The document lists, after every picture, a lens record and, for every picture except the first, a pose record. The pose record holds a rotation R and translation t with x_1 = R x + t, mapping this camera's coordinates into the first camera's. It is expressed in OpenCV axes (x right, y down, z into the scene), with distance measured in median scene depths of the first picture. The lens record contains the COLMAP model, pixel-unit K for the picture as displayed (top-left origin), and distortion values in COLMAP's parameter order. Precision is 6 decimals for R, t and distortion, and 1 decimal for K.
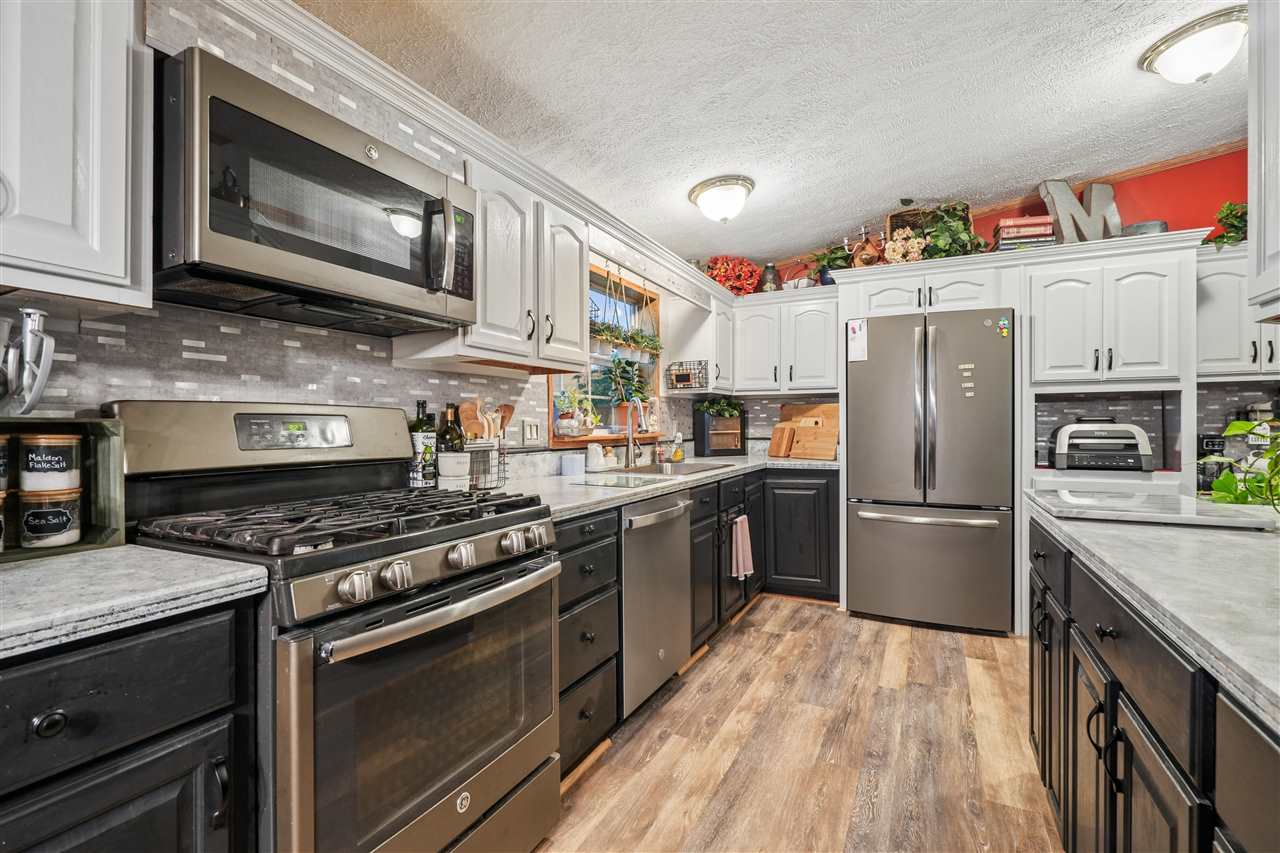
lens RADIAL K [[581.5, 0, 634.4], [0, 581.5, 426.8], [0, 0, 1]] dist [-0.007122, 0.002899]
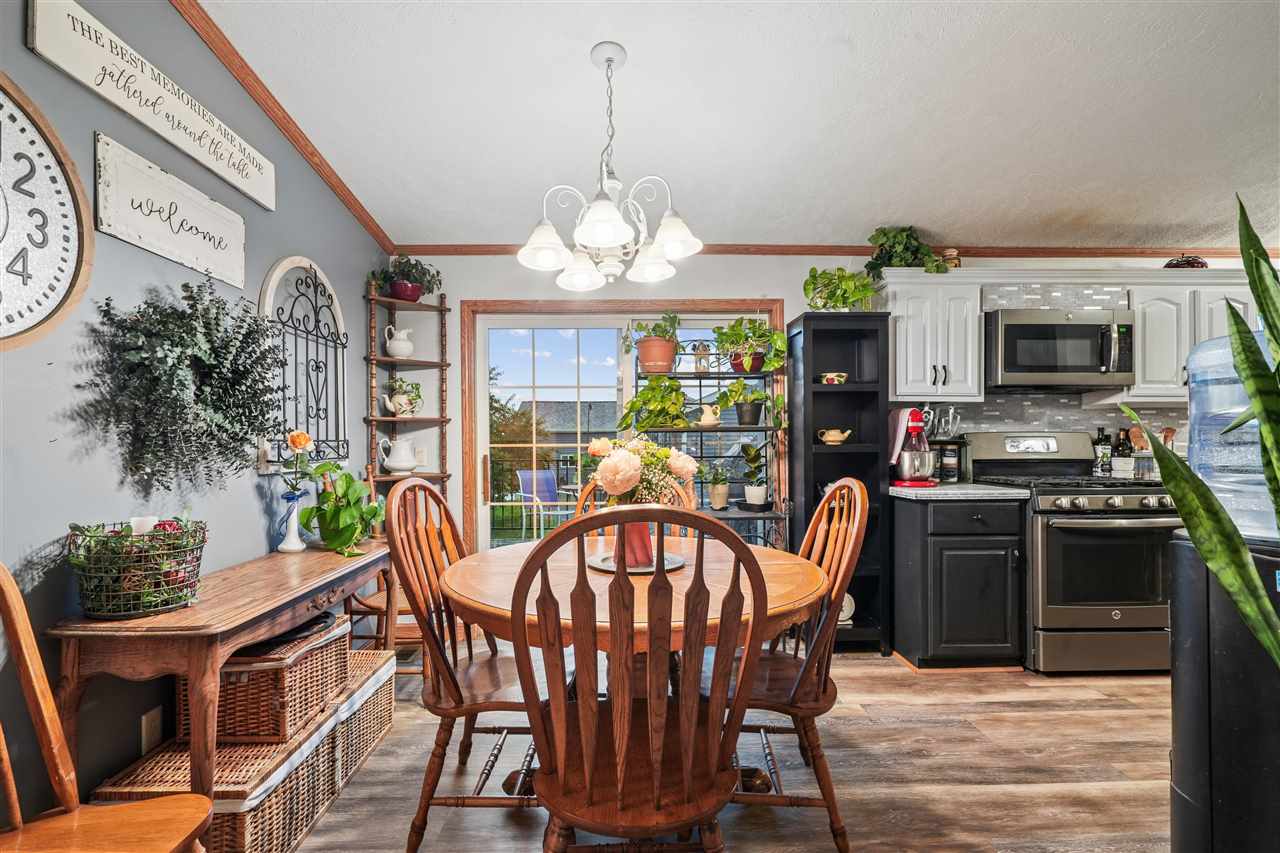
lens RADIAL K [[581.5, 0, 650.7], [0, 581.5, 442.3], [0, 0, 1]] dist [-0.007122, 0.002899]
pose [[0.500419, -0.000402, -0.865783, 0.575629], [0.001041, 0.999999, 0.000138, -0.002255], [0.865783, -0.000970, 0.500419, -1.293371]]
